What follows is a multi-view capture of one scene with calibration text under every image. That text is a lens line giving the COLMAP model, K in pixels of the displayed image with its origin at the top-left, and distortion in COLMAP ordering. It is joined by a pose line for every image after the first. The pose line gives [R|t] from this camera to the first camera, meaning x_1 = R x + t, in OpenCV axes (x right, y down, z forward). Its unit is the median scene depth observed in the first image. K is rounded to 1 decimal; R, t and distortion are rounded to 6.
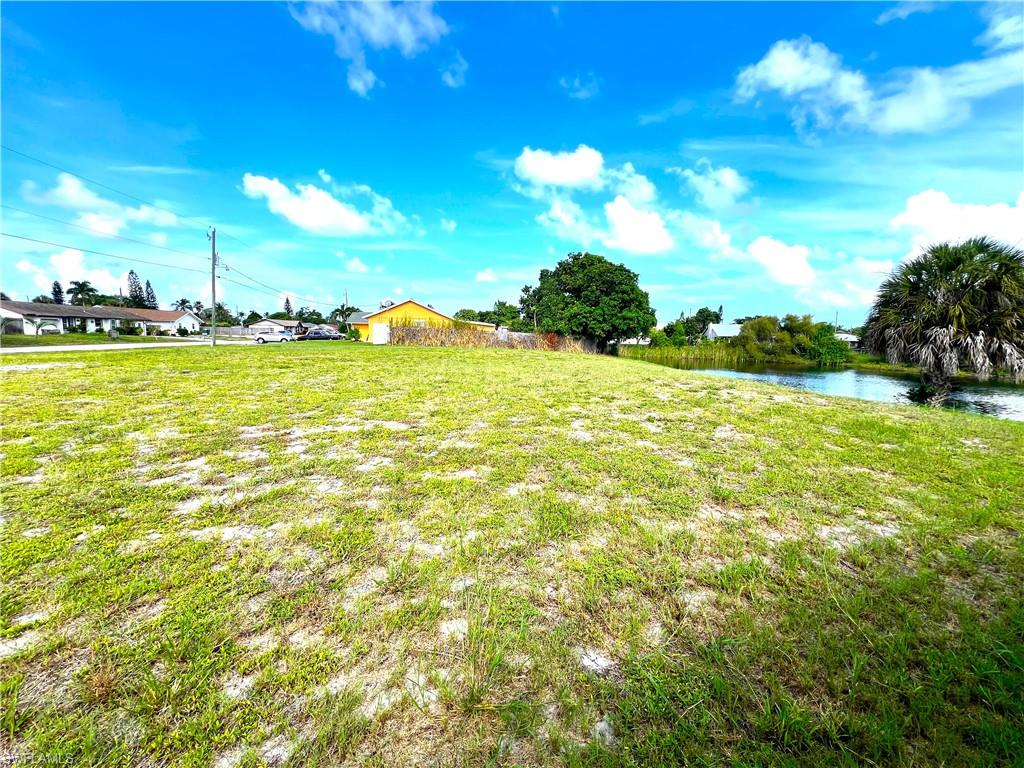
lens RADIAL K [[408.6, 0, 510.0], [0, 408.6, 389.5], [0, 0, 1]] dist [0.001886, 0.000197]
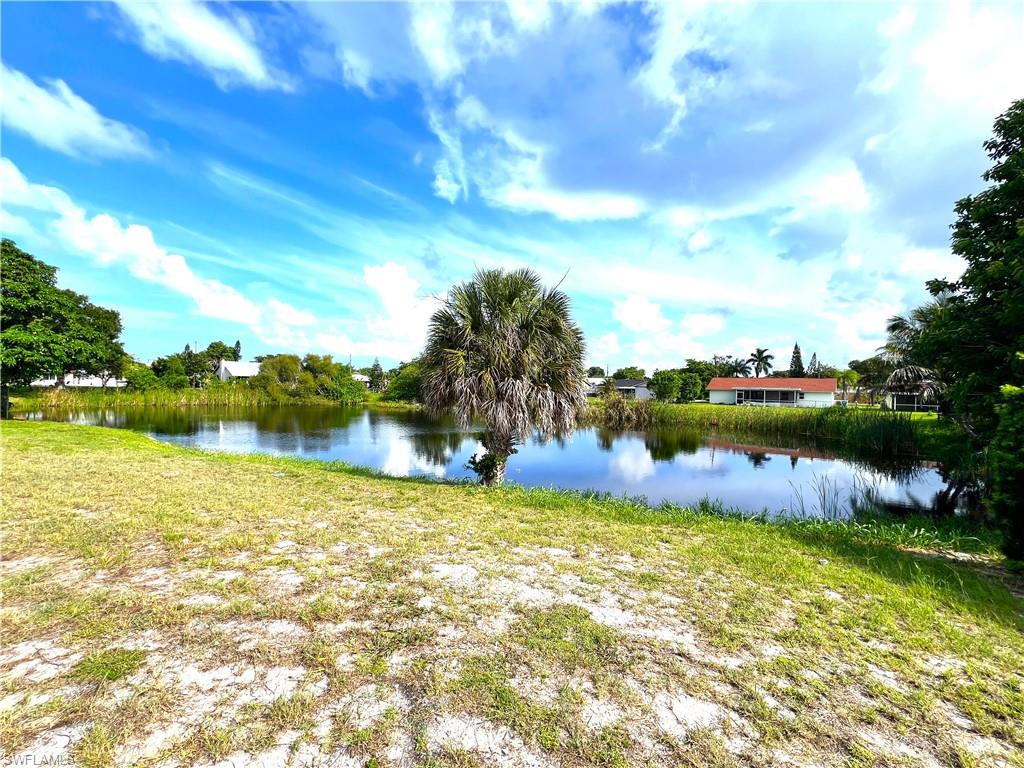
lens RADIAL K [[408.6, 0, 512.1], [0, 408.6, 384.6], [0, 0, 1]] dist [0.001886, 0.000197]
pose [[0.494637, -0.014186, 0.868984, 0.085818], [0.104123, 0.993632, -0.043048, -0.022457], [-0.862840, 0.111774, 0.492965, 0.131635]]
